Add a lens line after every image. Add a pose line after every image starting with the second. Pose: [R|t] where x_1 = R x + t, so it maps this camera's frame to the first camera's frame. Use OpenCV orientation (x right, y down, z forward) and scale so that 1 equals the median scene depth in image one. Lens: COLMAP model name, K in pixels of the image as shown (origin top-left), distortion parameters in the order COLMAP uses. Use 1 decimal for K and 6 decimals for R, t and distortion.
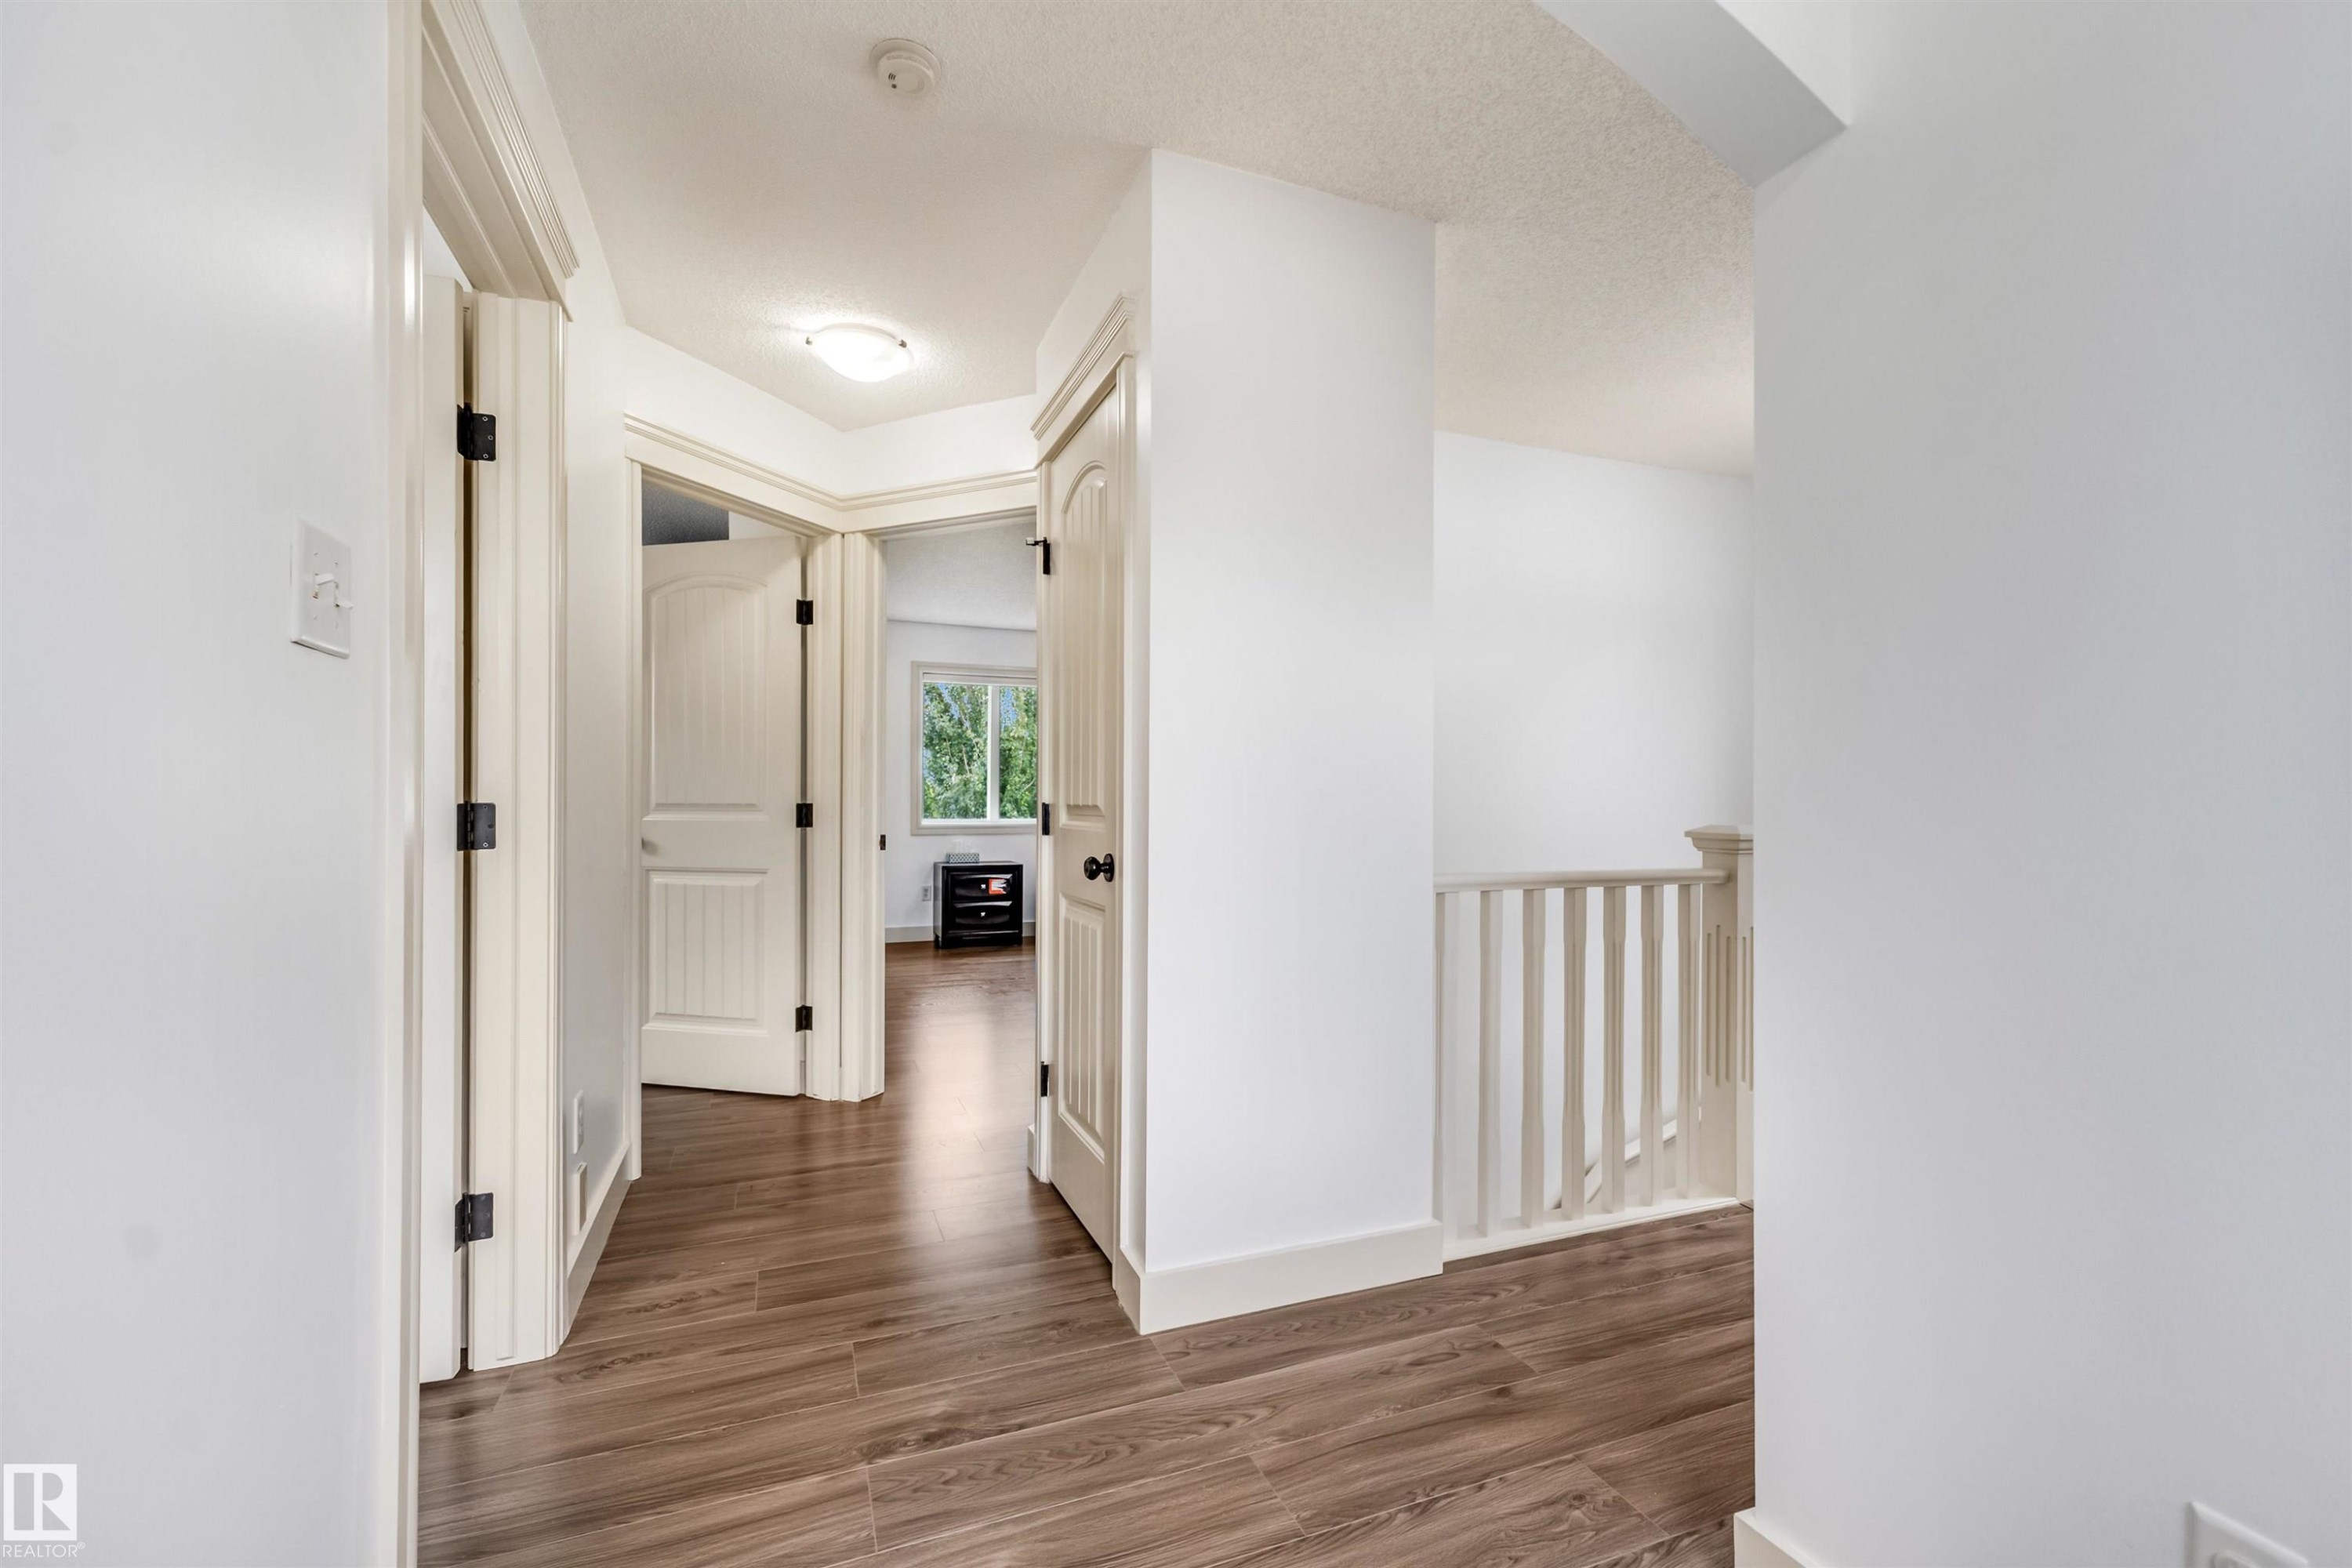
lens RADIAL K [[976.5, 0, 1178.9], [0, 976.5, 789.6], [0, 0, 1]] dist [0.000830, 0.000384]
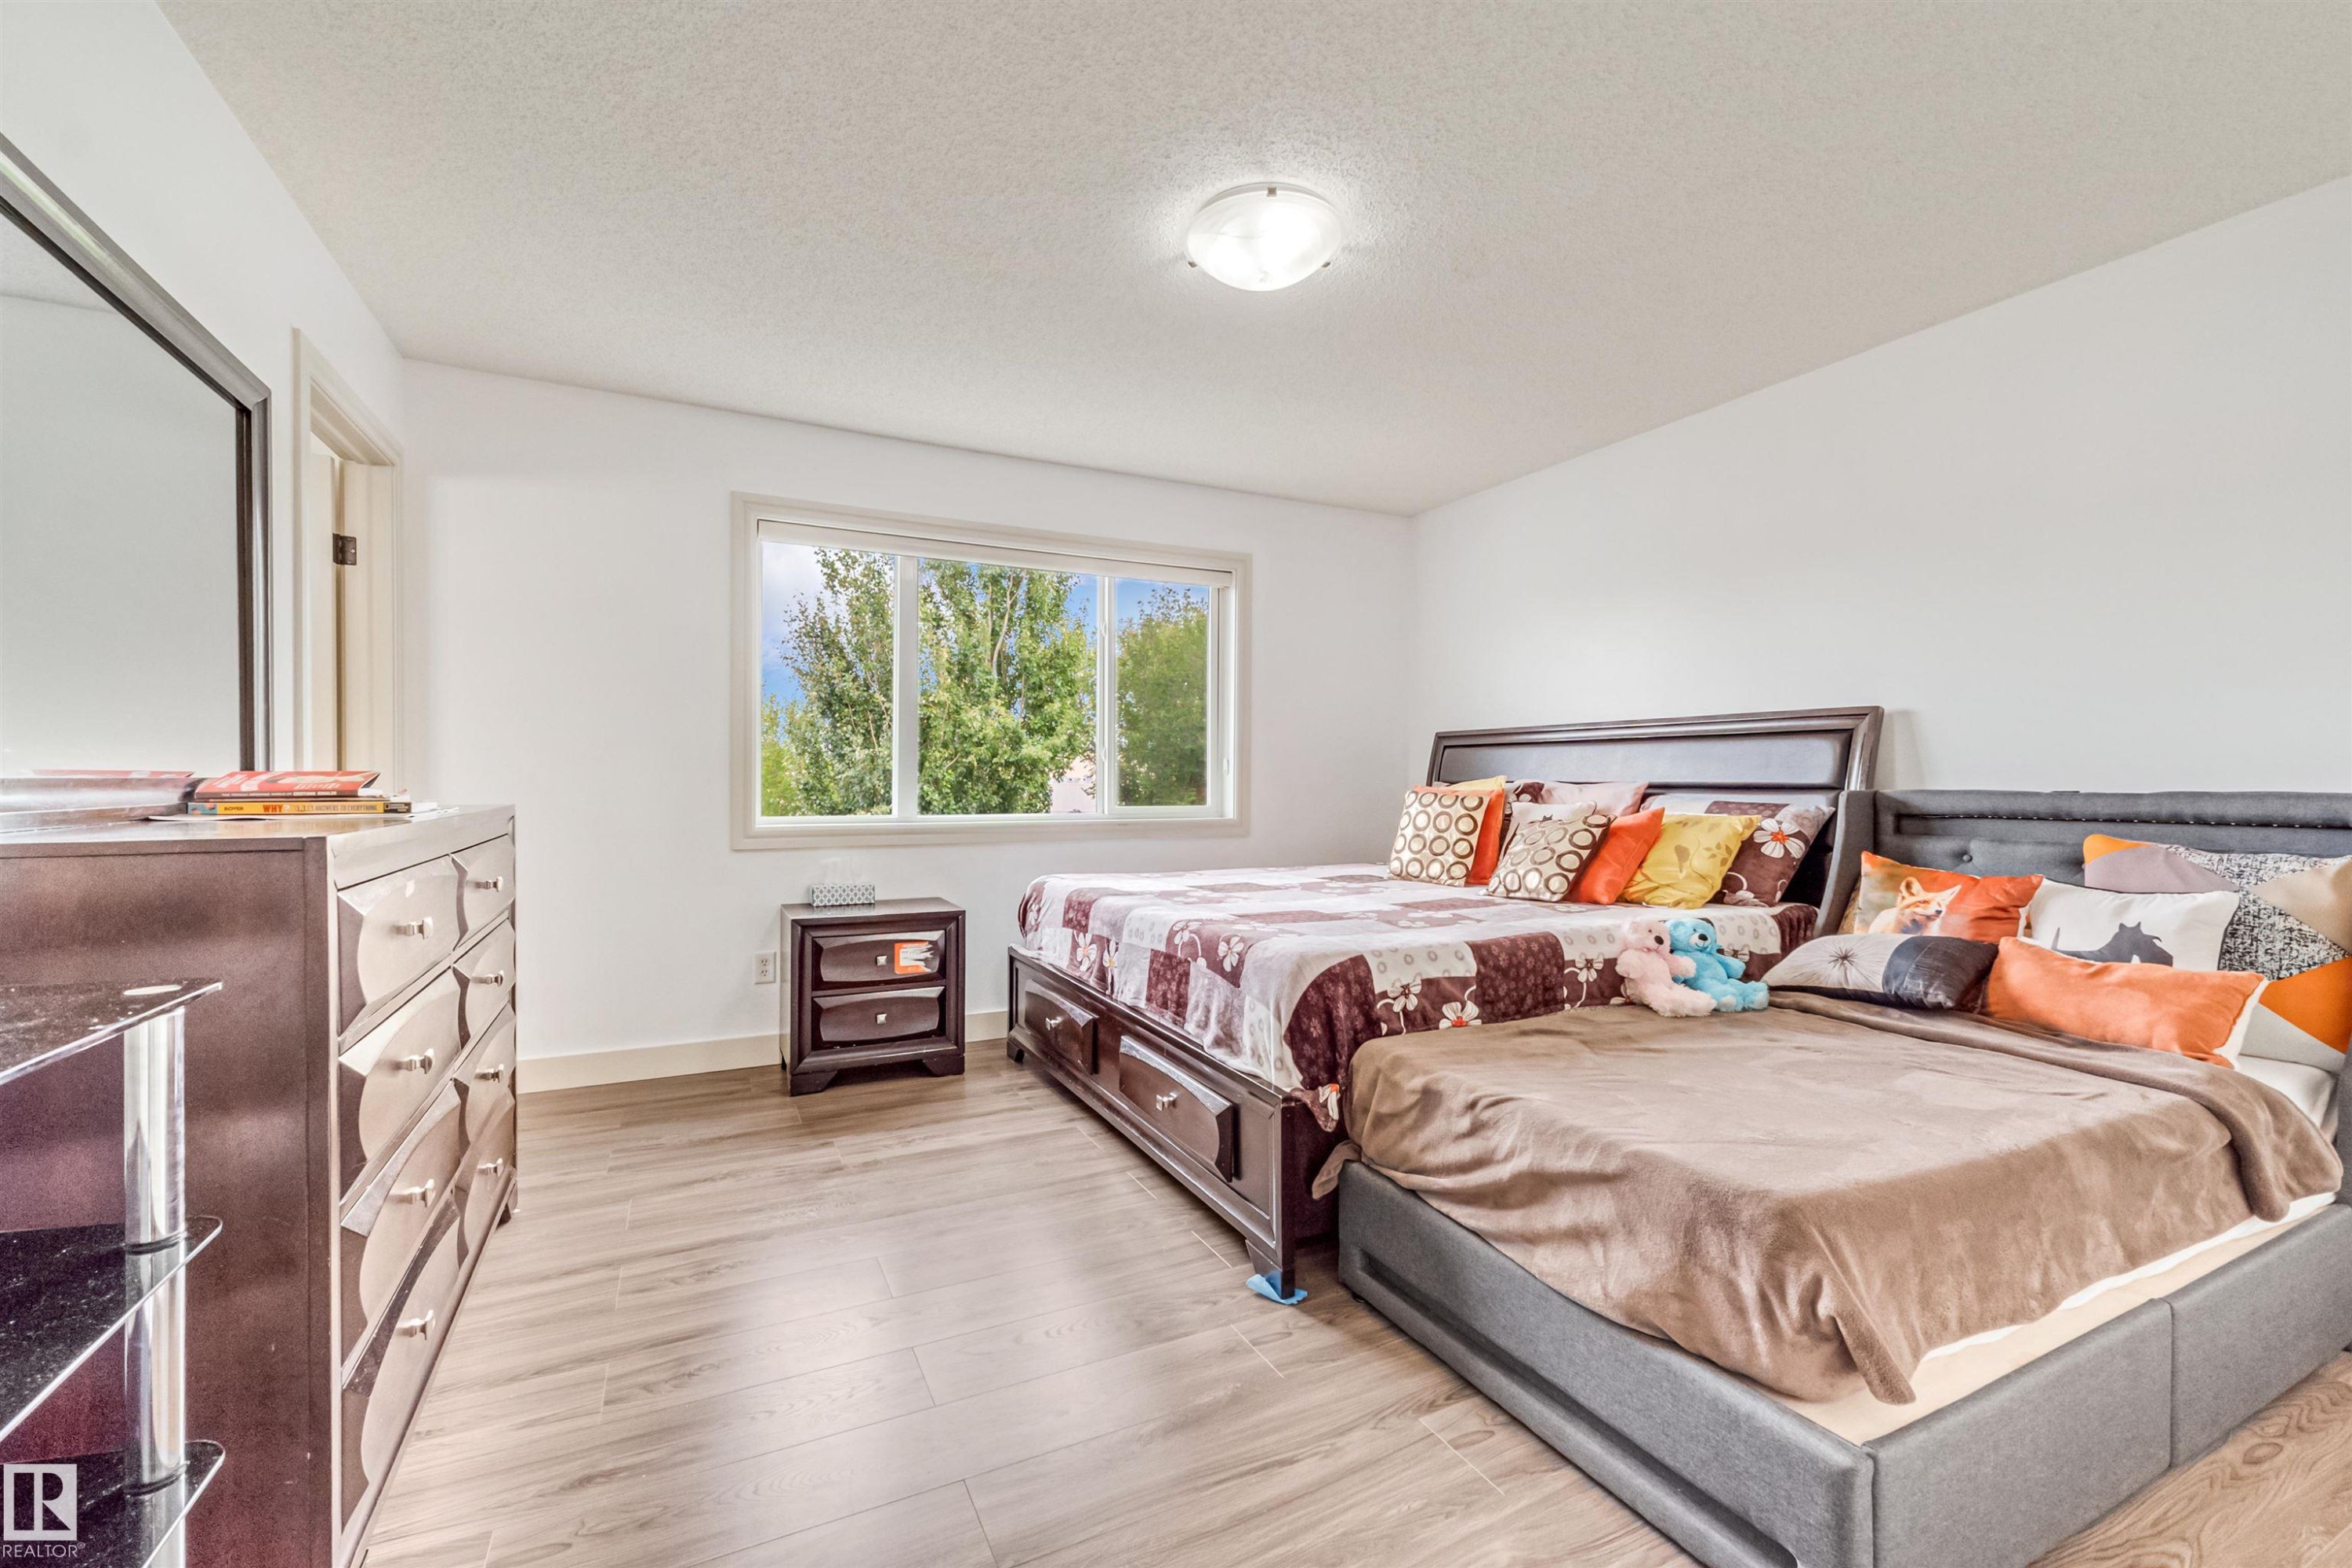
lens RADIAL K [[976.5, 0, 1178.9], [0, 976.5, 789.6], [0, 0, 1]] dist [0.000830, 0.000384]
pose [[0.996613, 0.004357, 0.082123, -0.088714], [-0.005915, 0.999807, 0.018742, 0.006101], [-0.082026, -0.019164, 0.996446, 0.477800]]
